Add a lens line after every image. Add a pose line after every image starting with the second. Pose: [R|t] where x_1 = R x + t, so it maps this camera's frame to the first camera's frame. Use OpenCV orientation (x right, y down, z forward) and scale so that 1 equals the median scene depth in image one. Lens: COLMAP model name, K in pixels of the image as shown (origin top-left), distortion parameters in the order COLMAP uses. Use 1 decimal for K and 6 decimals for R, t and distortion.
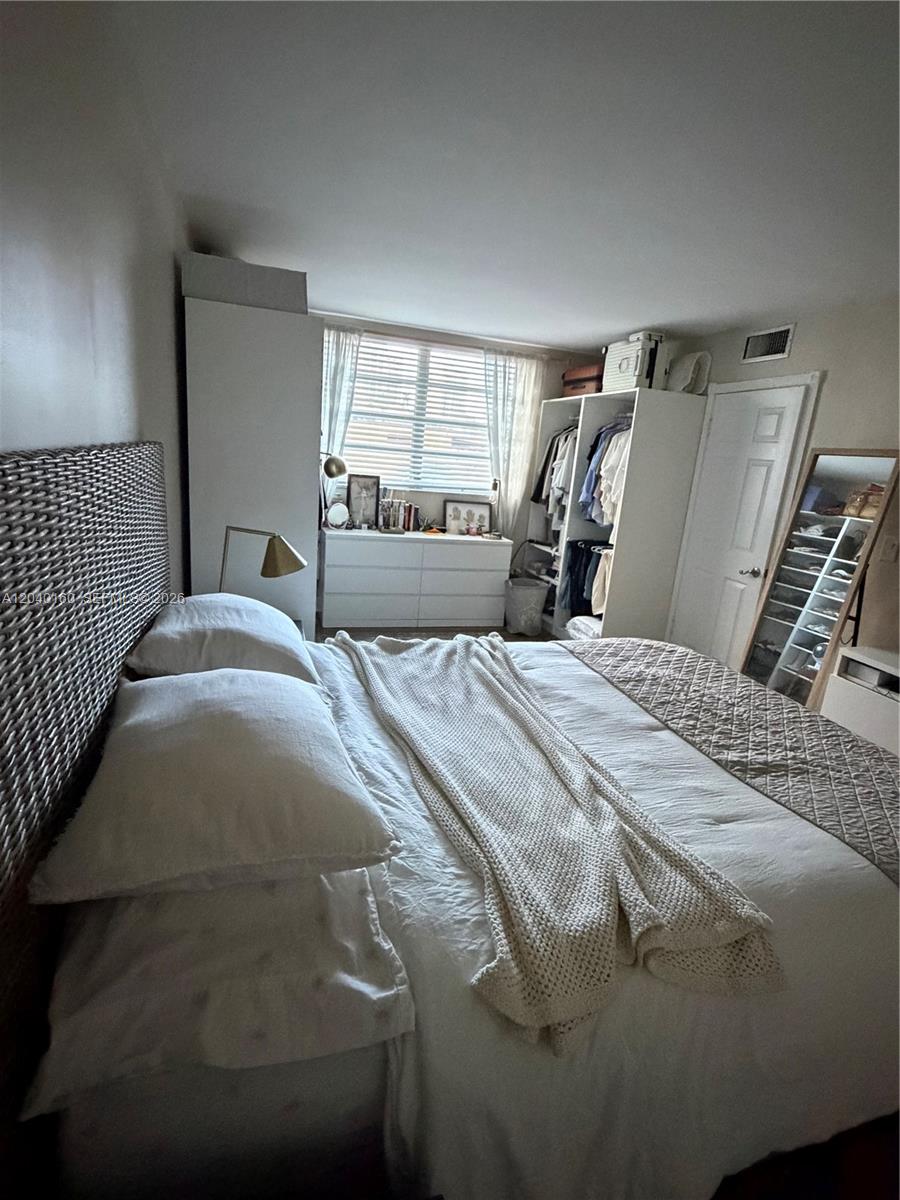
lens RADIAL K [[590.1, 0, 450.0], [0, 590.1, 600.0], [0, 0, 1]] dist [0.002780, -0.000044]
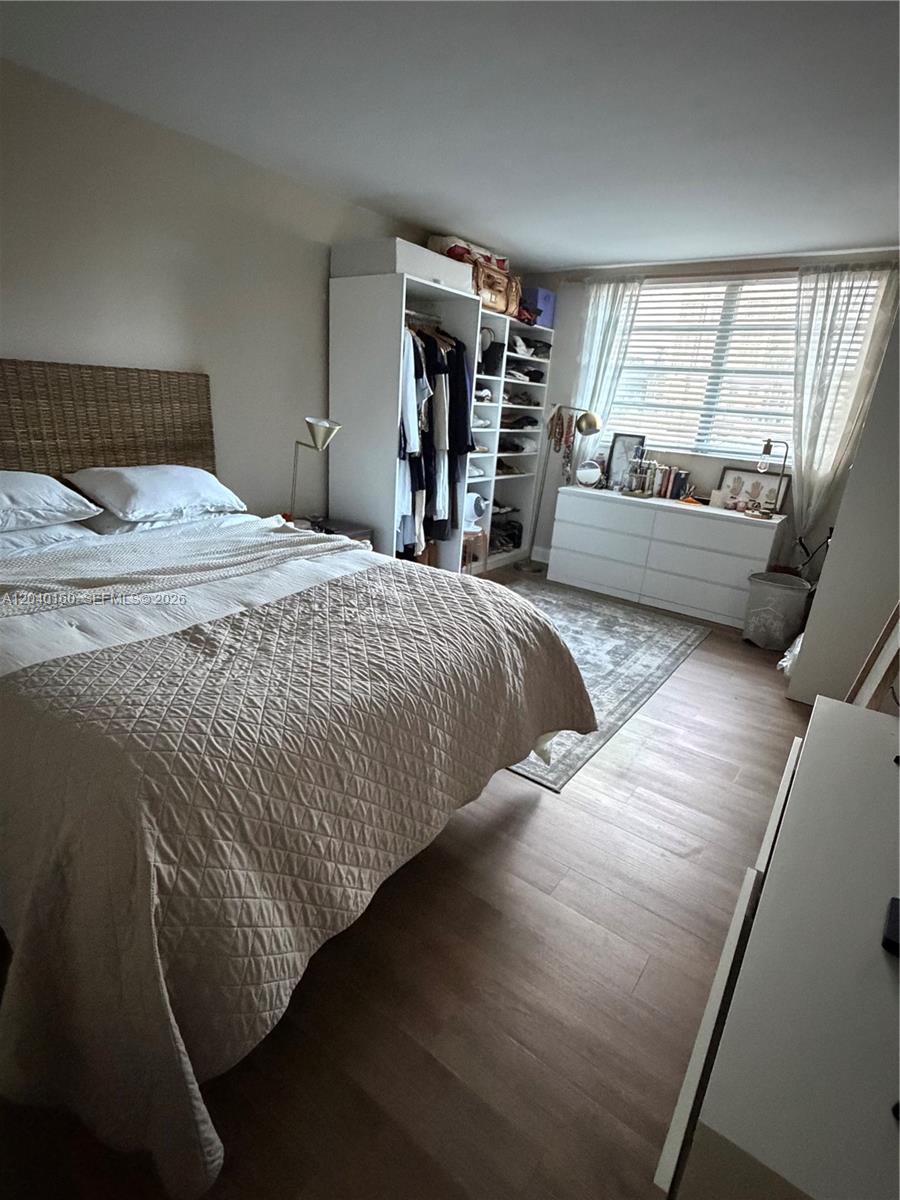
lens RADIAL K [[590.1, 0, 450.0], [0, 590.1, 600.0], [0, 0, 1]] dist [0.002780, -0.000044]
pose [[0.592887, 0.220393, -0.774540, 0.475978], [-0.215602, 0.970150, 0.111016, 0.003761], [0.775887, 0.101172, 0.622706, 0.211662]]
